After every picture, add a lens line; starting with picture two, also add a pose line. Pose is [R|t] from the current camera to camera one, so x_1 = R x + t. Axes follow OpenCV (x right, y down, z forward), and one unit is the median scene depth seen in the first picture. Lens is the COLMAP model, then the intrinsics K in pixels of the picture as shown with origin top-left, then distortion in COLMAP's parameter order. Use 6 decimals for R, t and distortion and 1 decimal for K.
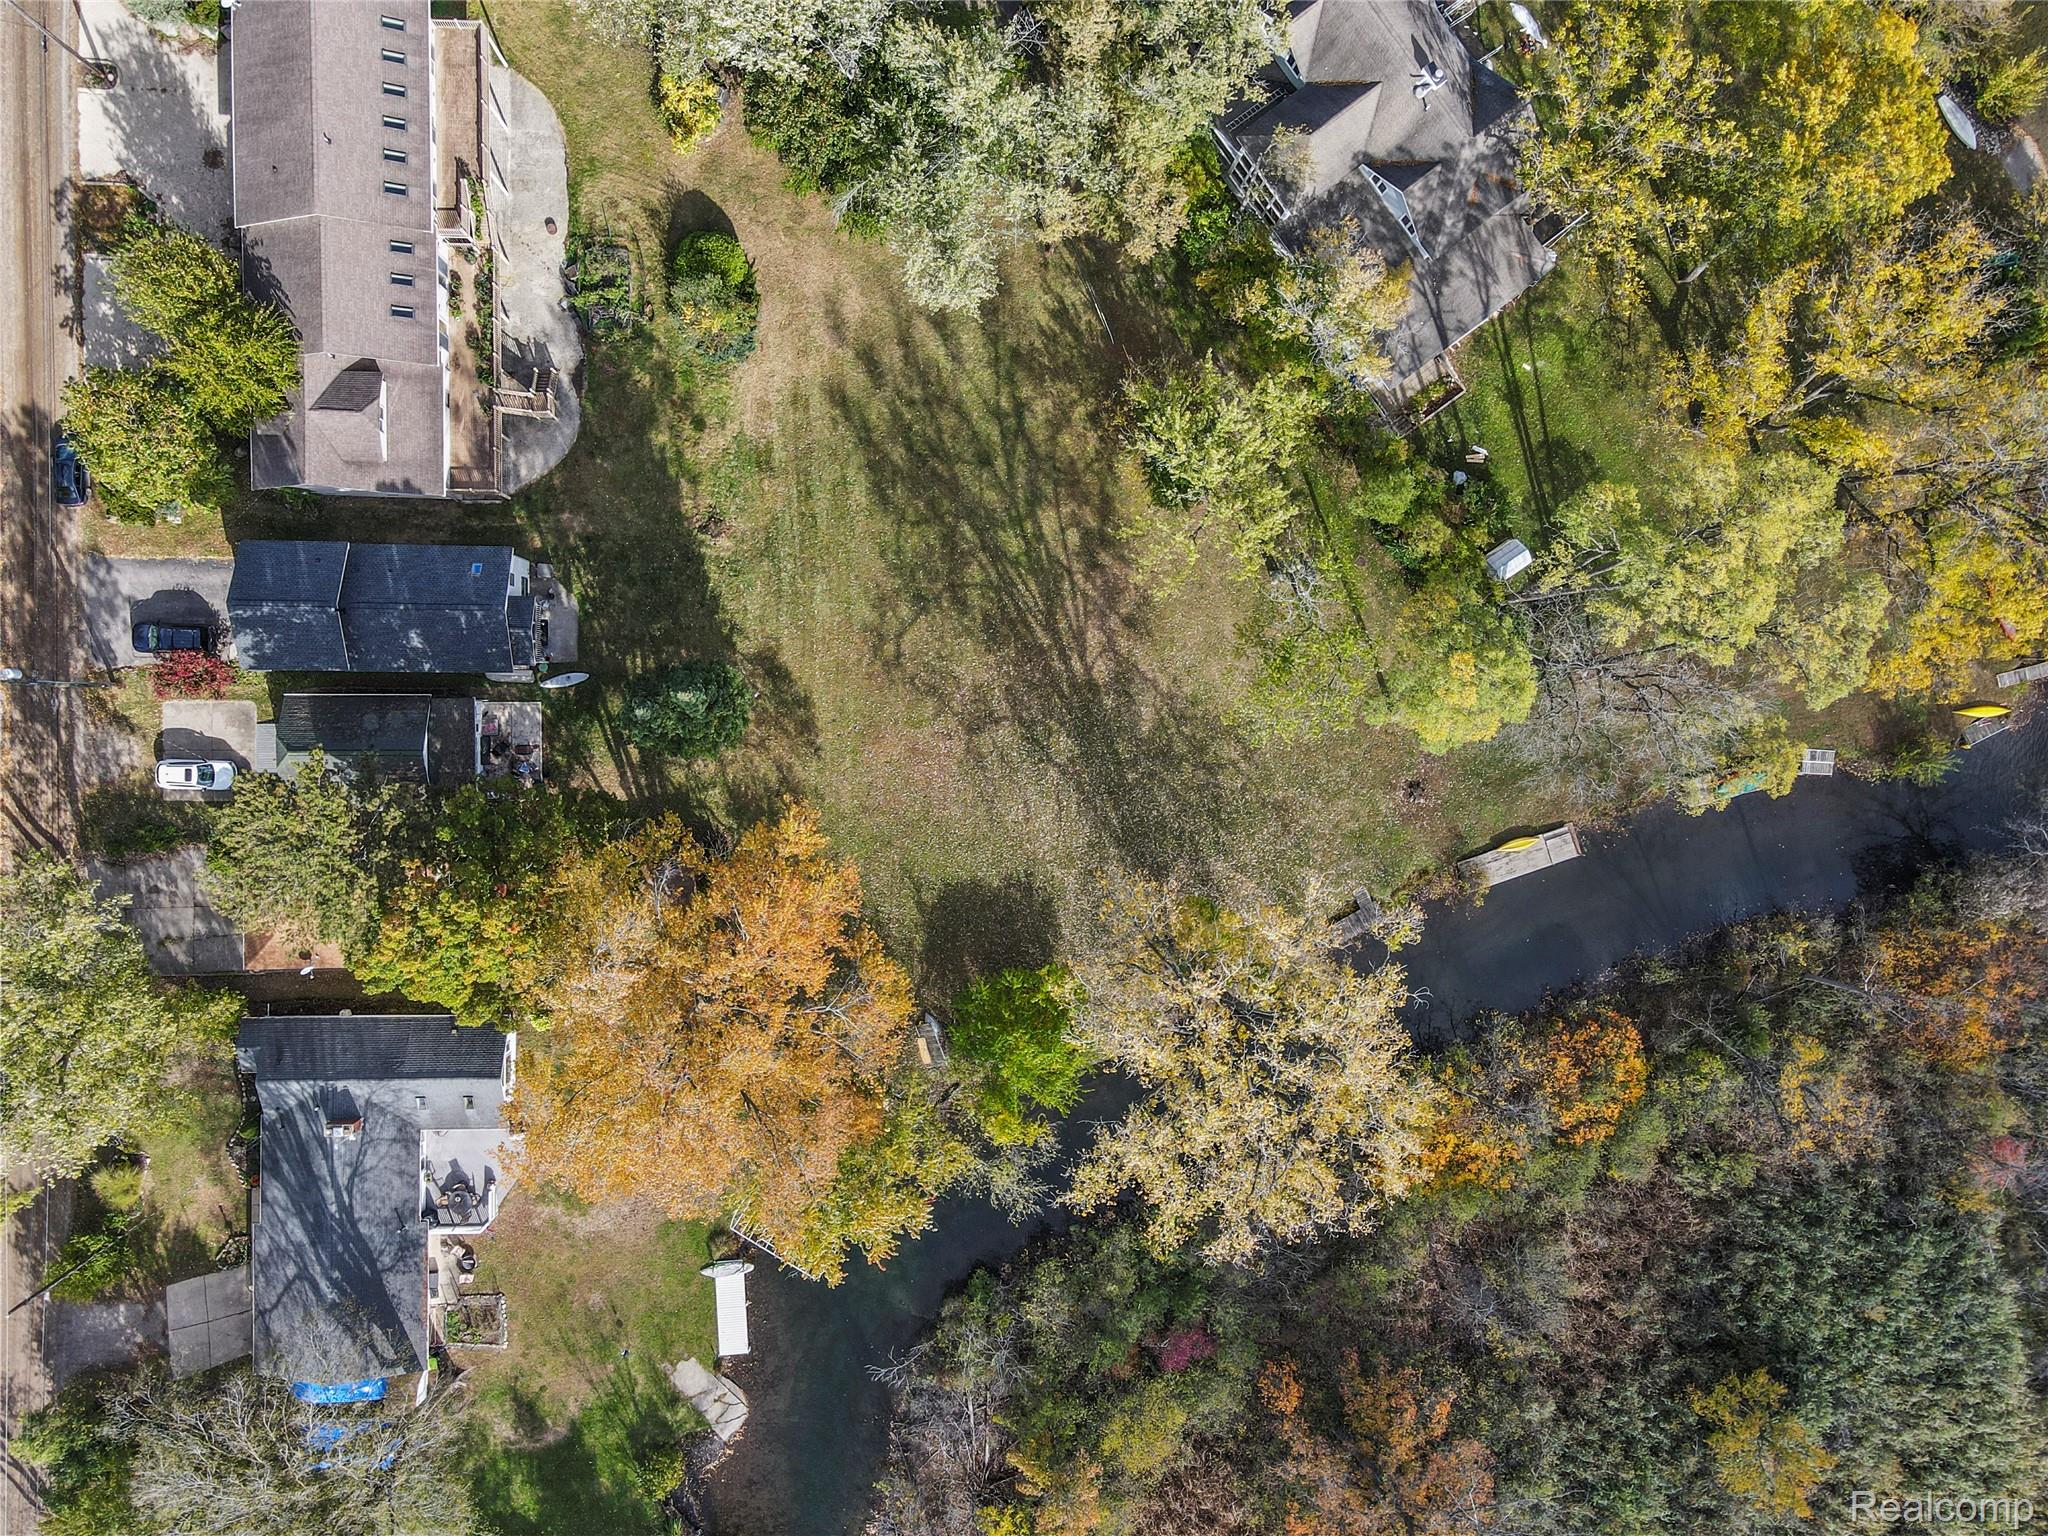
lens RADIAL K [[1552.9, 0, 1009.2], [0, 1552.9, 753.2], [0, 0, 1]] dist [0.003753, 0.031439]
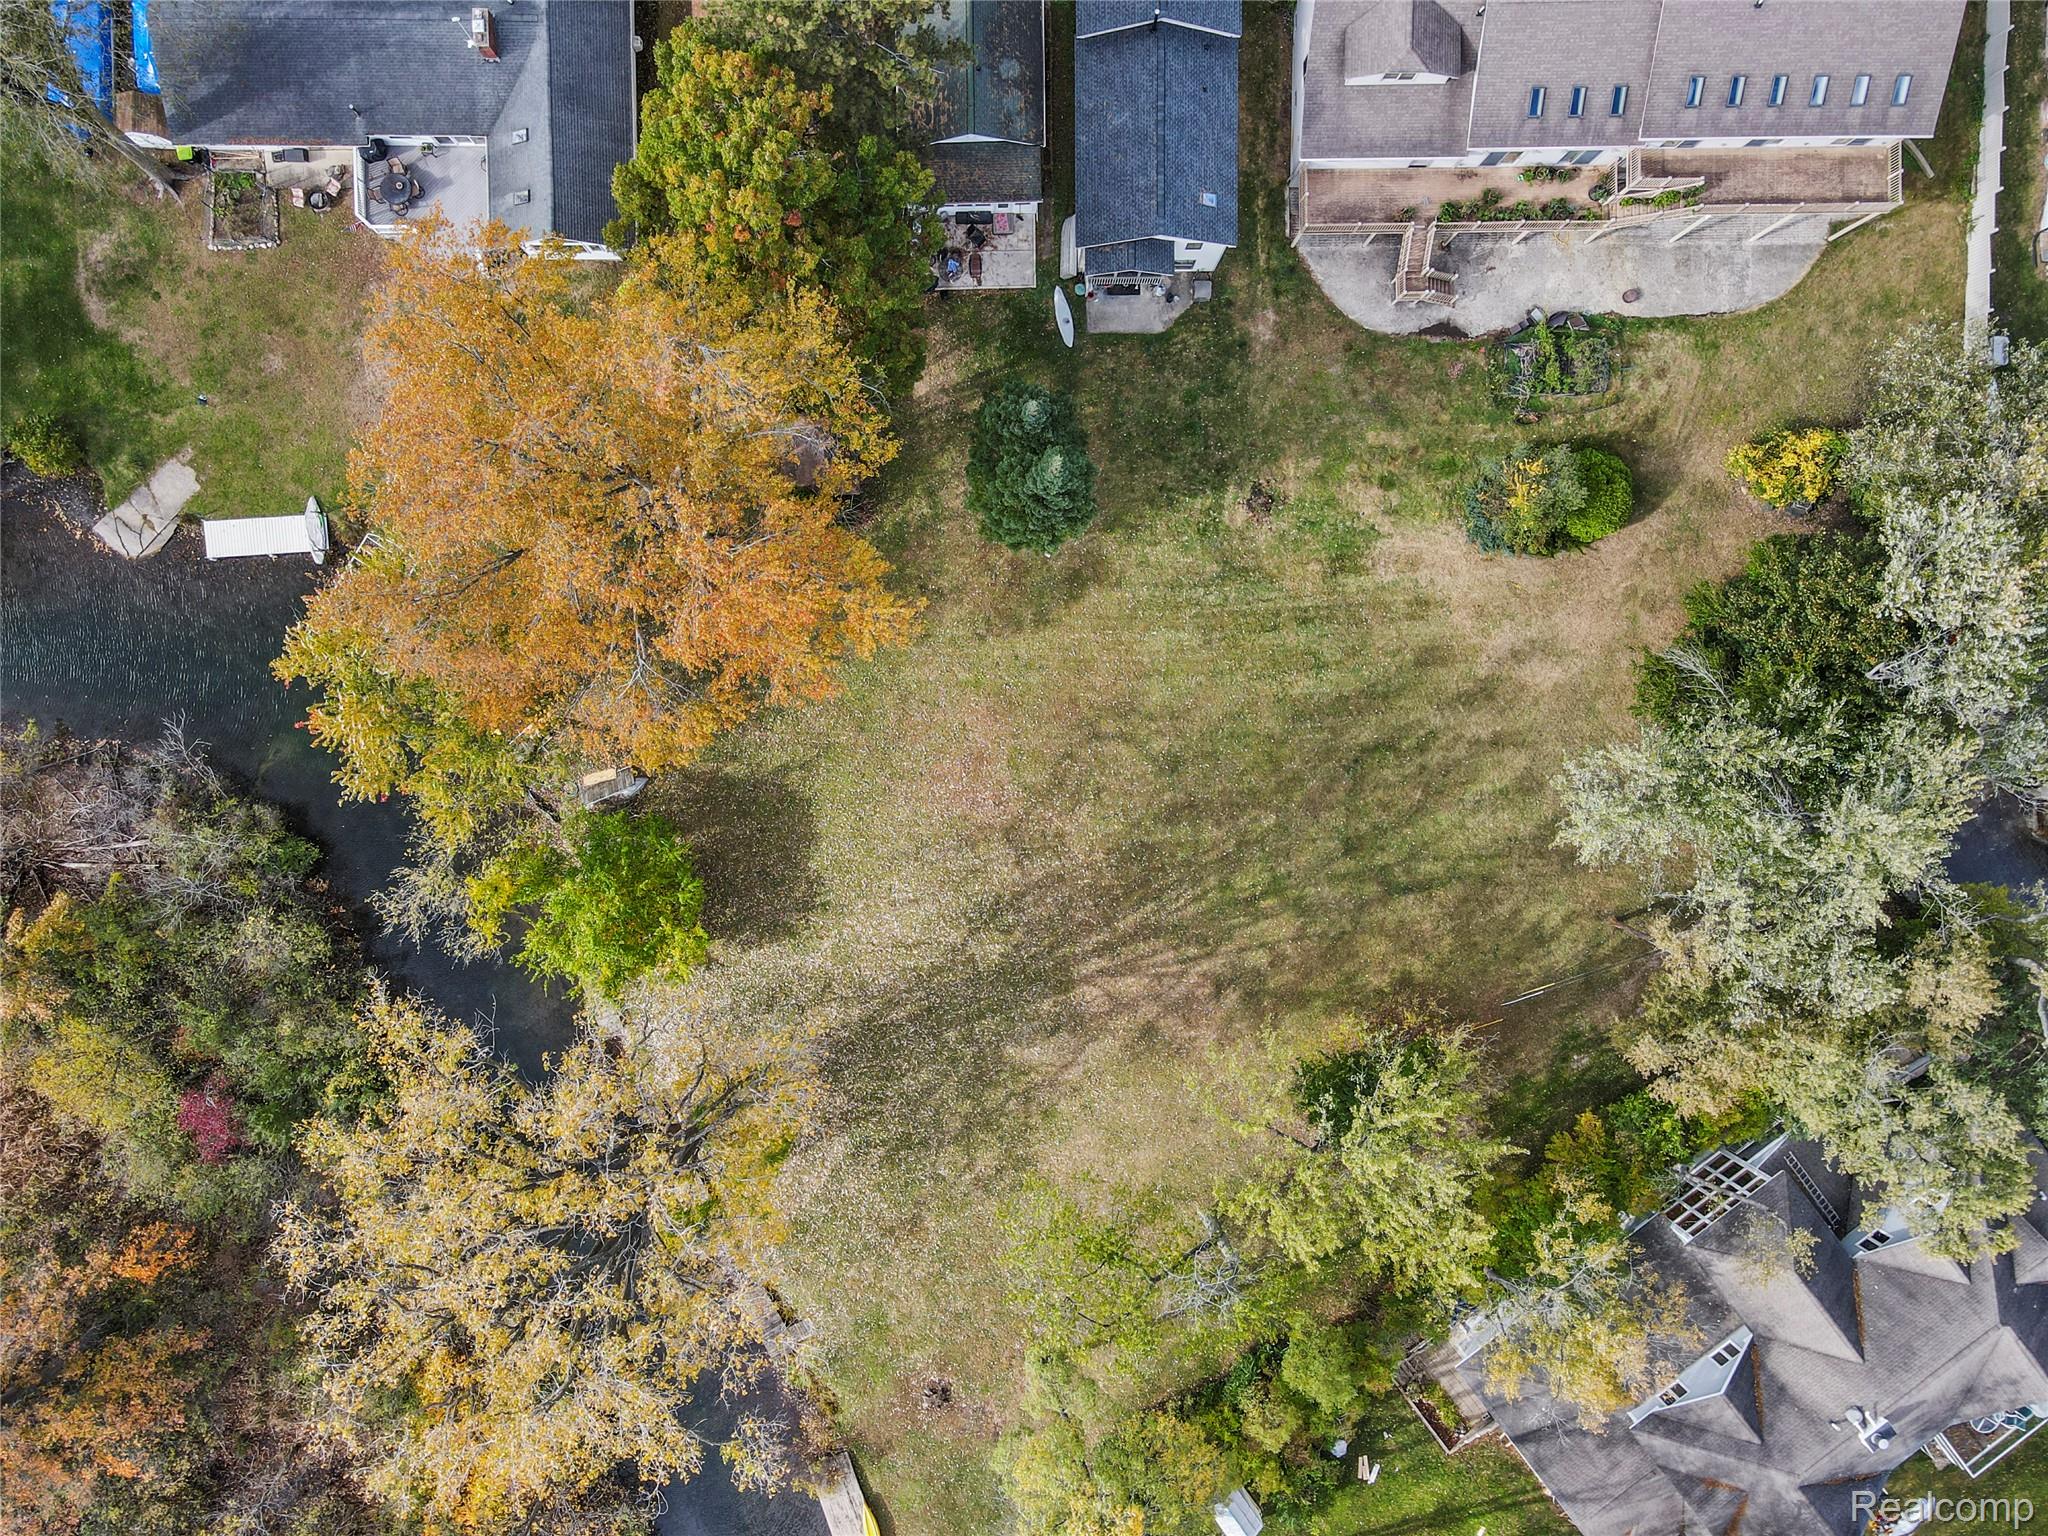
lens RADIAL K [[1552.9, 0, 993.9], [0, 1552.9, 765.8], [0, 0, 1]] dist [0.003753, 0.031439]
pose [[0.015159, 0.999590, -0.024284, -0.040276], [-0.999577, 0.014547, -0.025175, 0.012261], [-0.024812, 0.024656, 0.999388, 0.222579]]
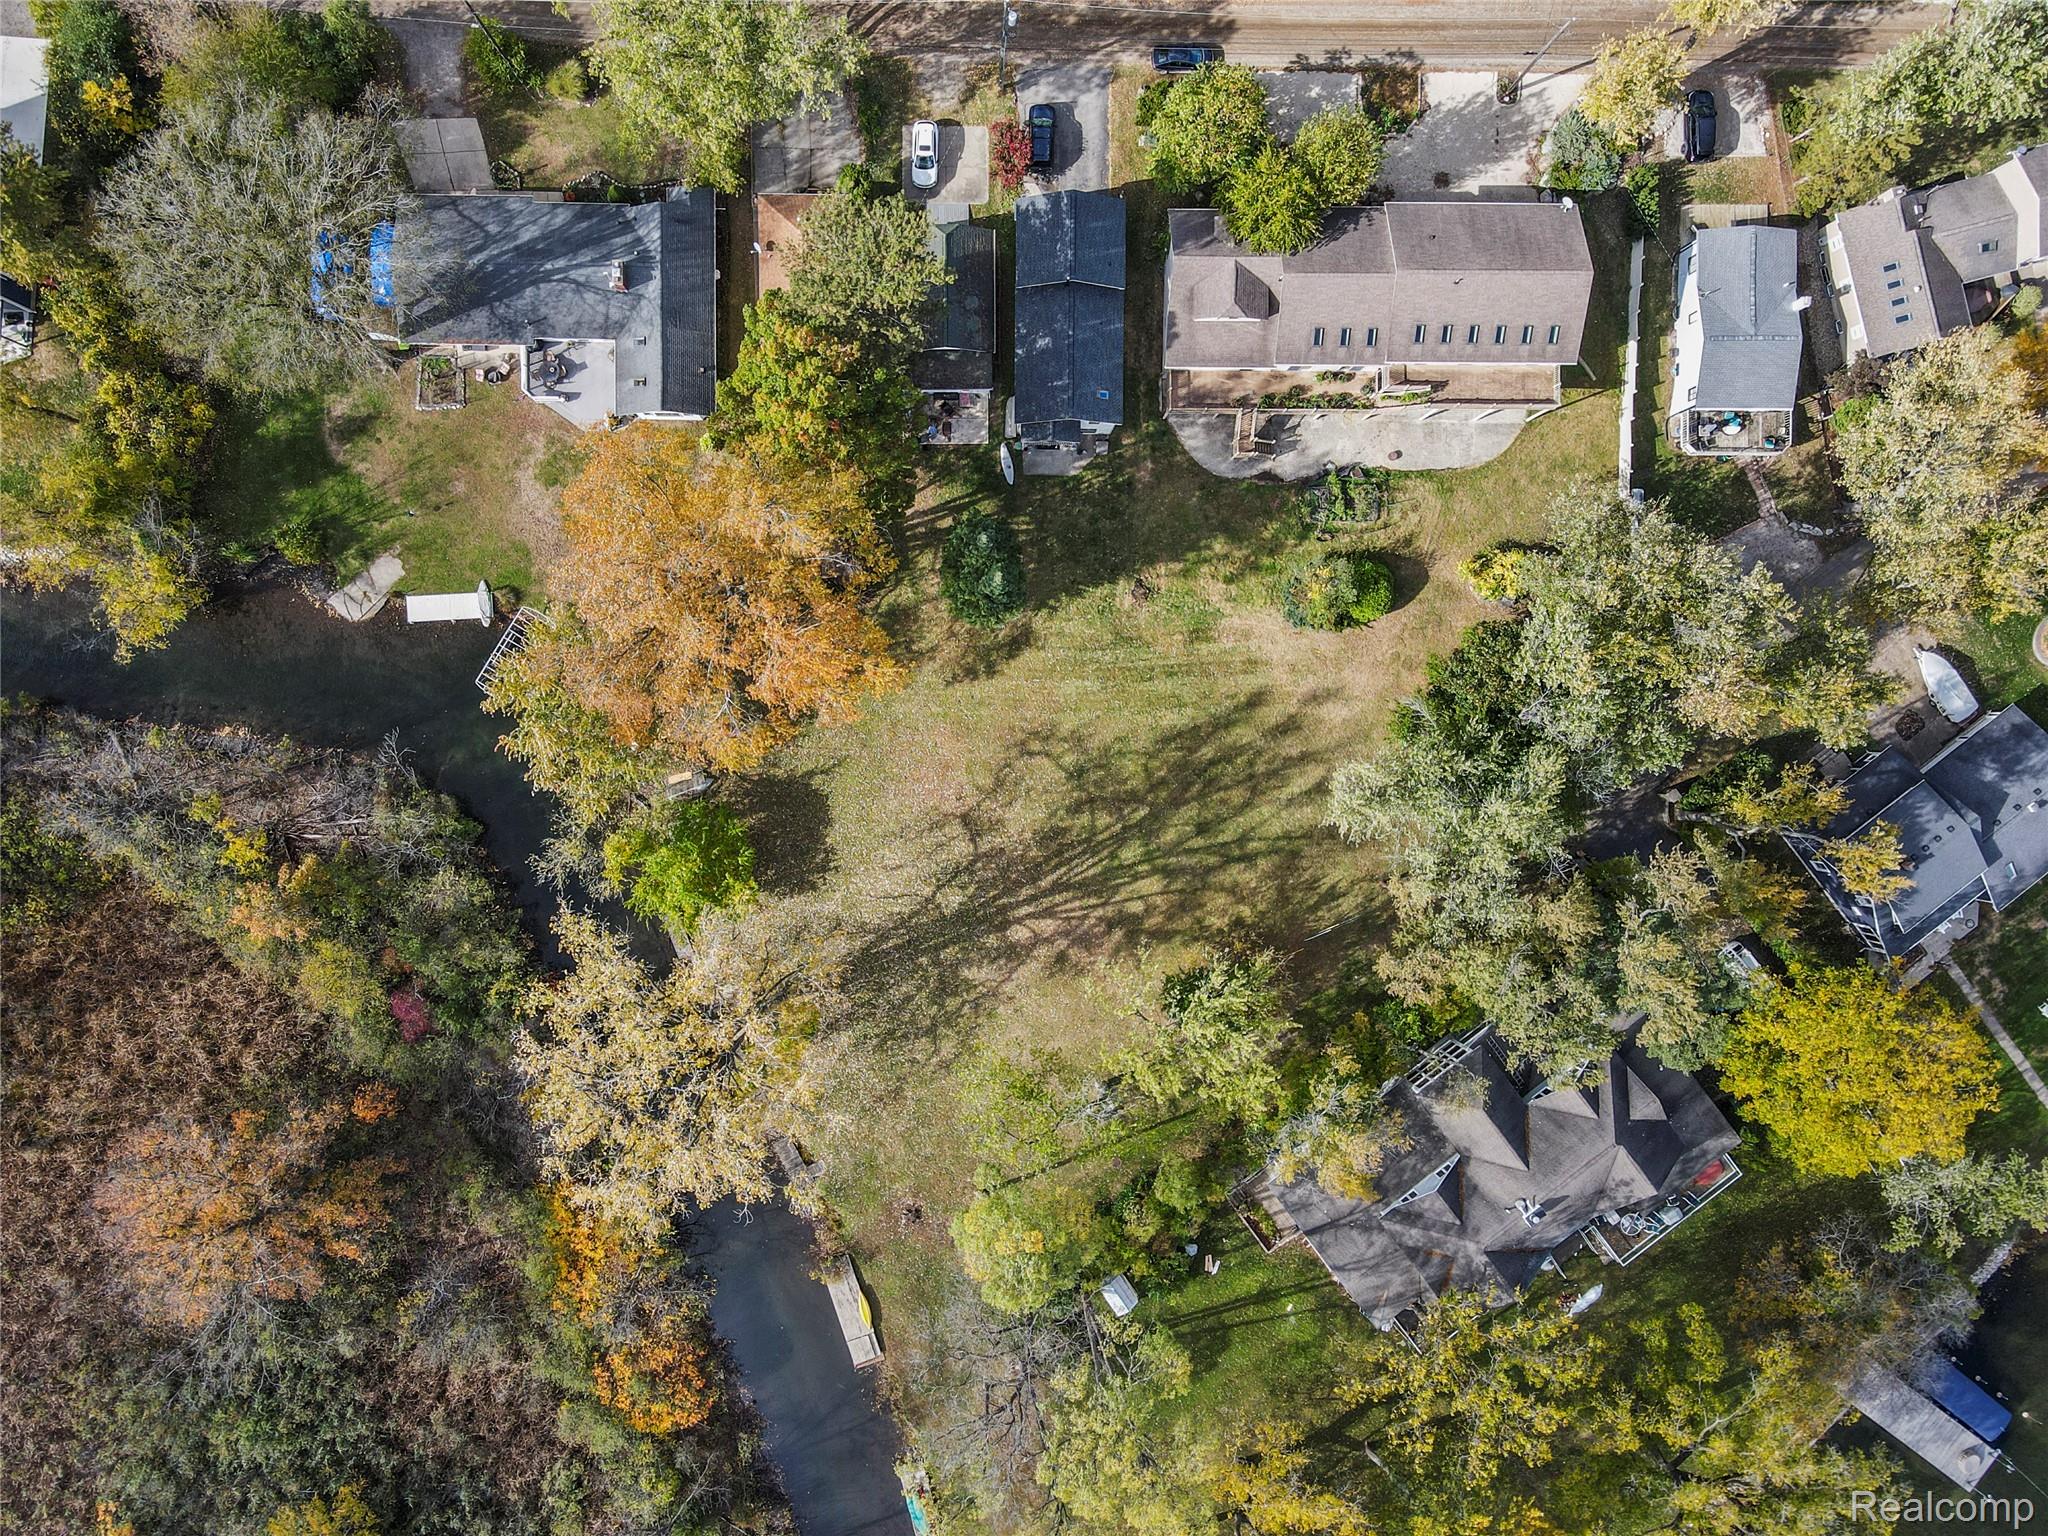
lens RADIAL K [[1552.9, 0, 995.8], [0, 1552.9, 756.2], [0, 0, 1]] dist [0.003753, 0.031439]
pose [[0.006808, 0.998839, -0.047681, -0.015592], [-0.998577, 0.004269, -0.053155, 0.024422], [-0.052890, 0.047976, 0.997447, -0.141835]]
